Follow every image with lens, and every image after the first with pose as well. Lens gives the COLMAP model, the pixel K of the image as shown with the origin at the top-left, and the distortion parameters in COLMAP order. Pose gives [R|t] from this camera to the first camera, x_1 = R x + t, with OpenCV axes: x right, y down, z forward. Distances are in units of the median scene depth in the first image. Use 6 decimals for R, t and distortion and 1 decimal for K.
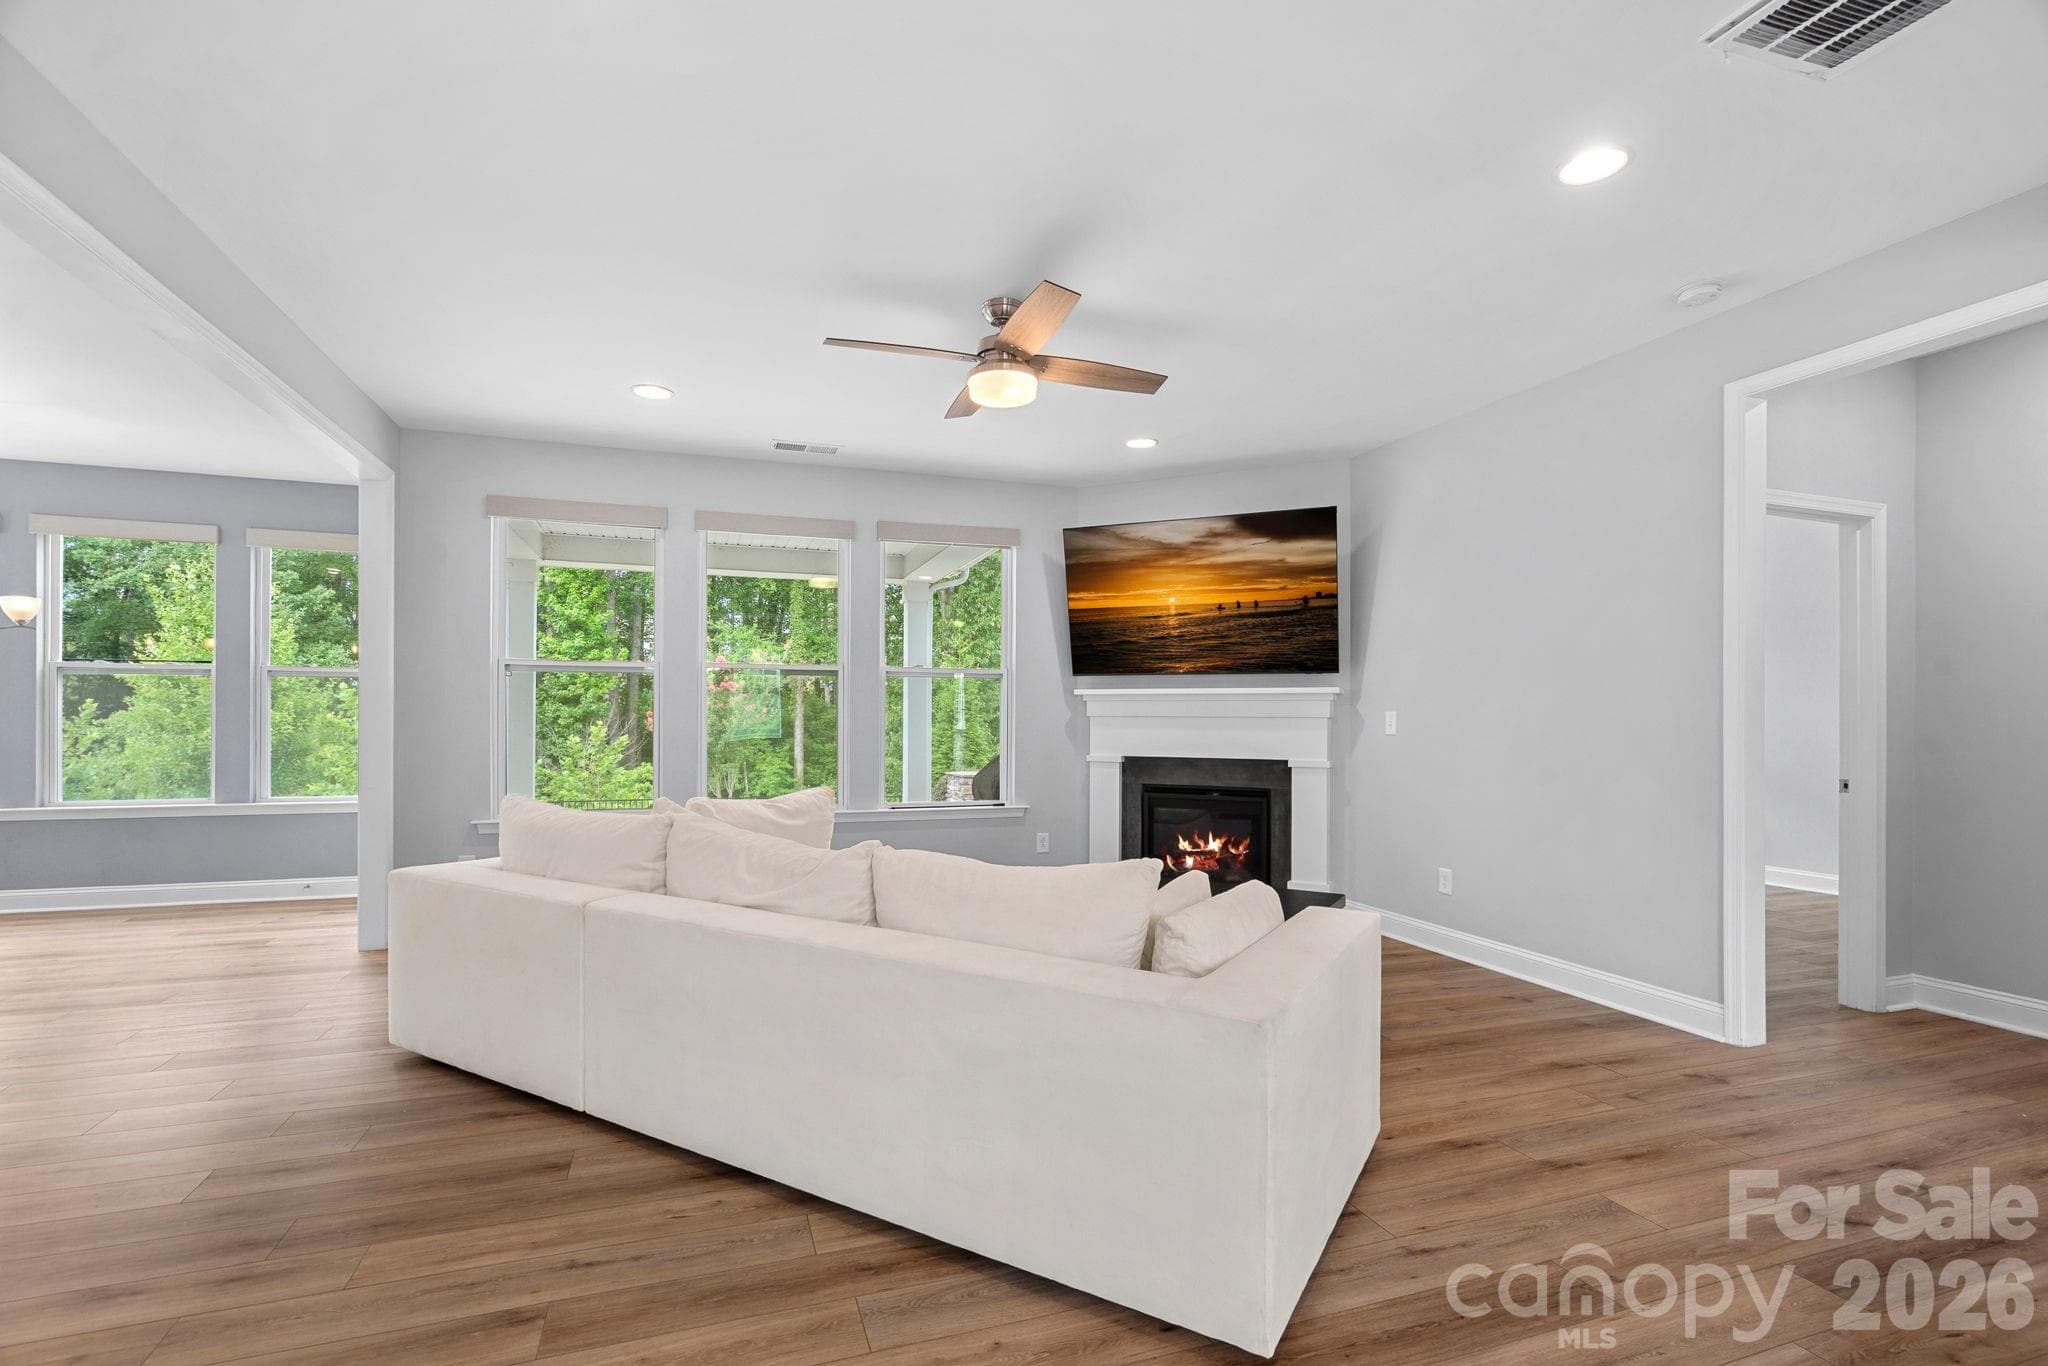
lens RADIAL K [[928.6, 0, 1017.7], [0, 928.6, 704.3], [0, 0, 1]] dist [-0.000346, 0.000047]
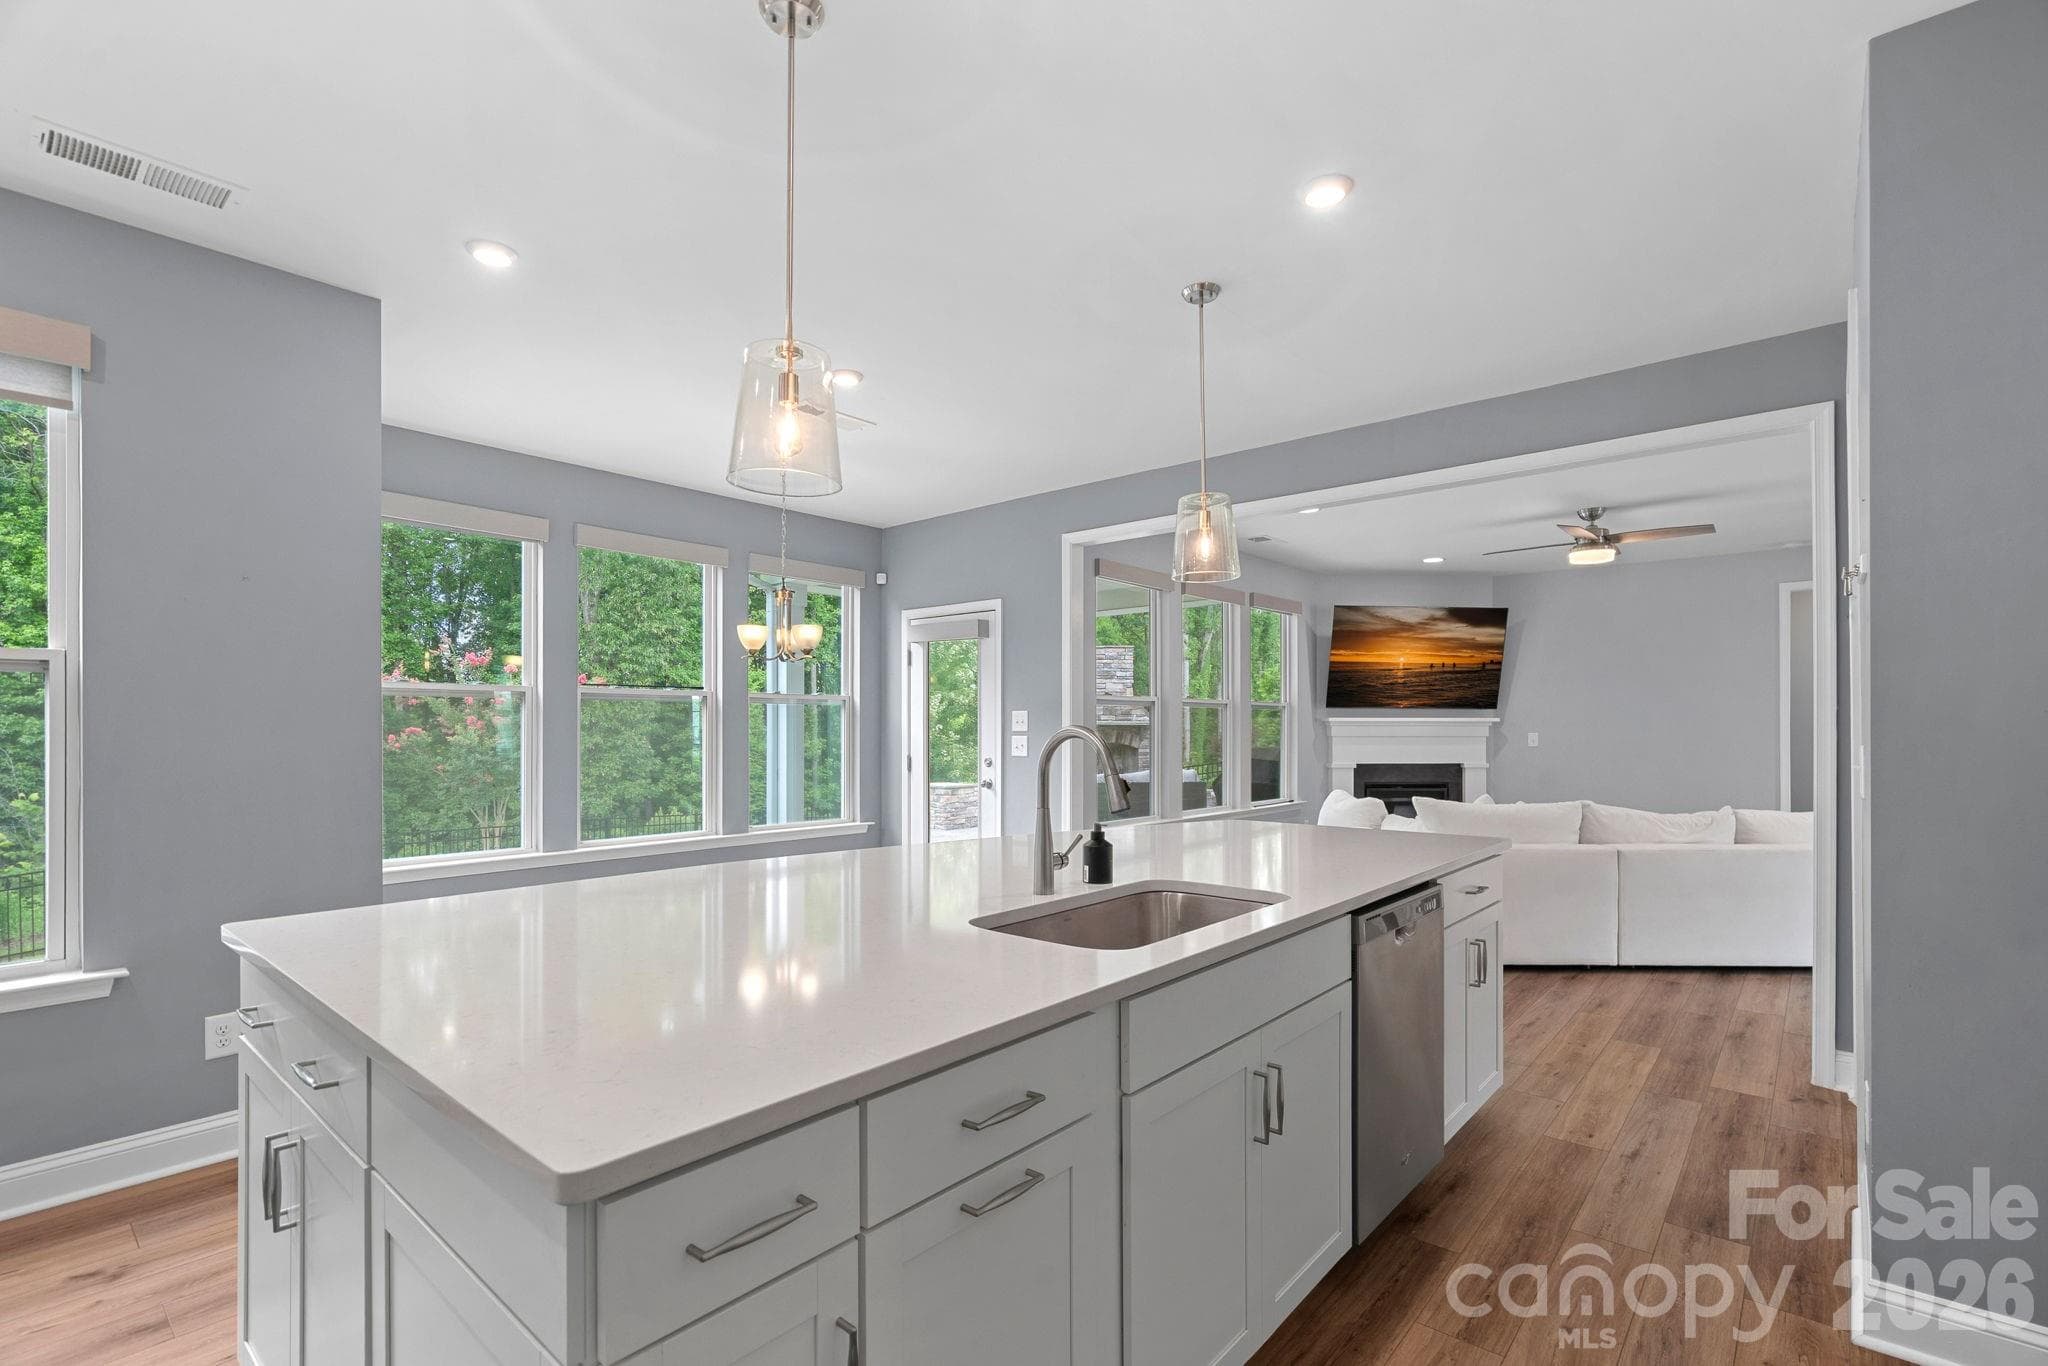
lens RADIAL K [[928.6, 0, 1017.7], [0, 928.6, 704.3], [0, 0, 1]] dist [-0.000346, 0.000047]
pose [[0.866410, 0.008008, 0.499269, -1.118324], [-0.003326, 0.999942, -0.010268, -0.021646], [-0.499323, 0.007235, 0.866386, 0.006643]]
